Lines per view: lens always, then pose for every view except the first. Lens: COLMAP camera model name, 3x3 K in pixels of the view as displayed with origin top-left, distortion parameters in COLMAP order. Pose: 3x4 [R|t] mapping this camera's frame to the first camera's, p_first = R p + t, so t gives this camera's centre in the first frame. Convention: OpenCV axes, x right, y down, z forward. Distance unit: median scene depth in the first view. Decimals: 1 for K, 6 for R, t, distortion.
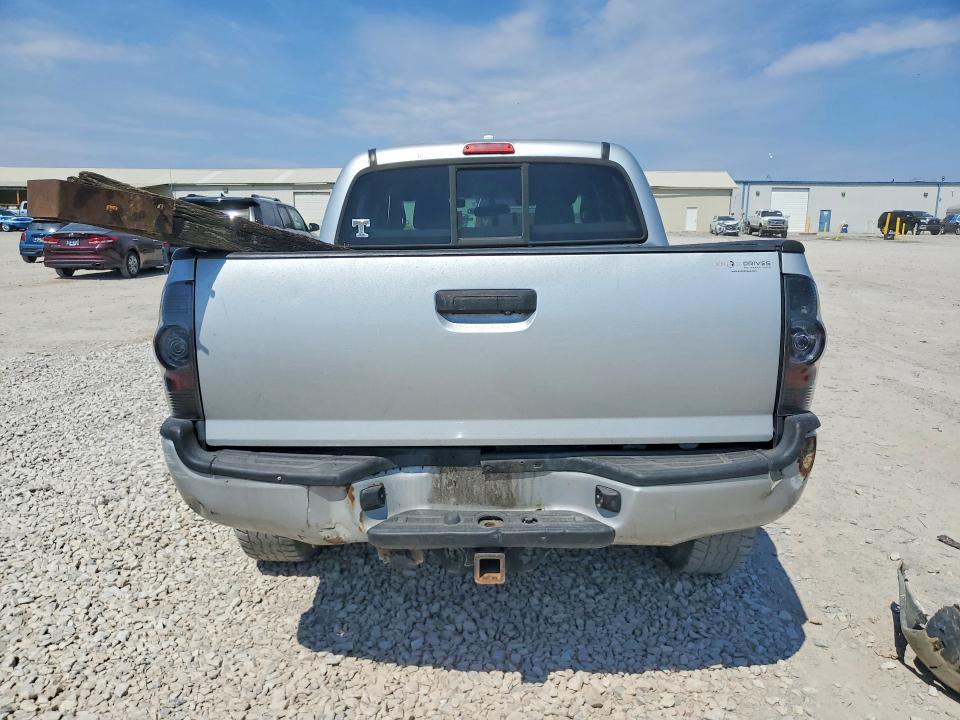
lens RADIAL K [[752.5, 0, 485.8], [0, 752.5, 361.1], [0, 0, 1]] dist [0.024264, -0.015659]
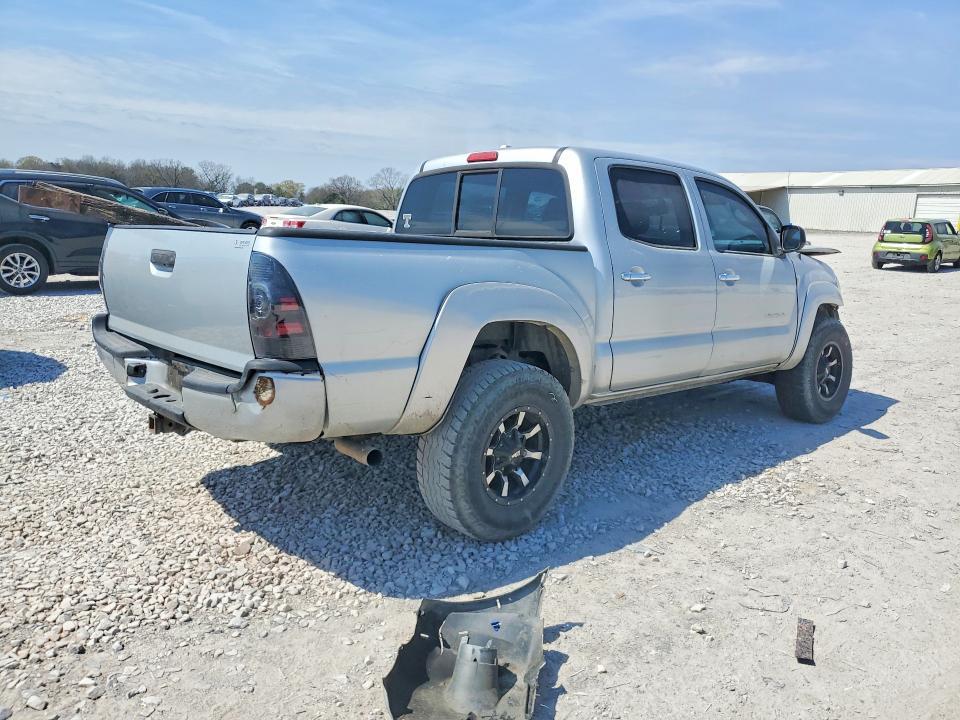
lens RADIAL K [[752.5, 0, 498.8], [0, 752.5, 354.8], [0, 0, 1]] dist [0.024264, -0.015659]
pose [[0.709805, 0.147276, -0.688829, 0.886554], [-0.155502, 0.986534, 0.050689, -0.036947], [0.687019, 0.071135, 0.723149, 0.175658]]
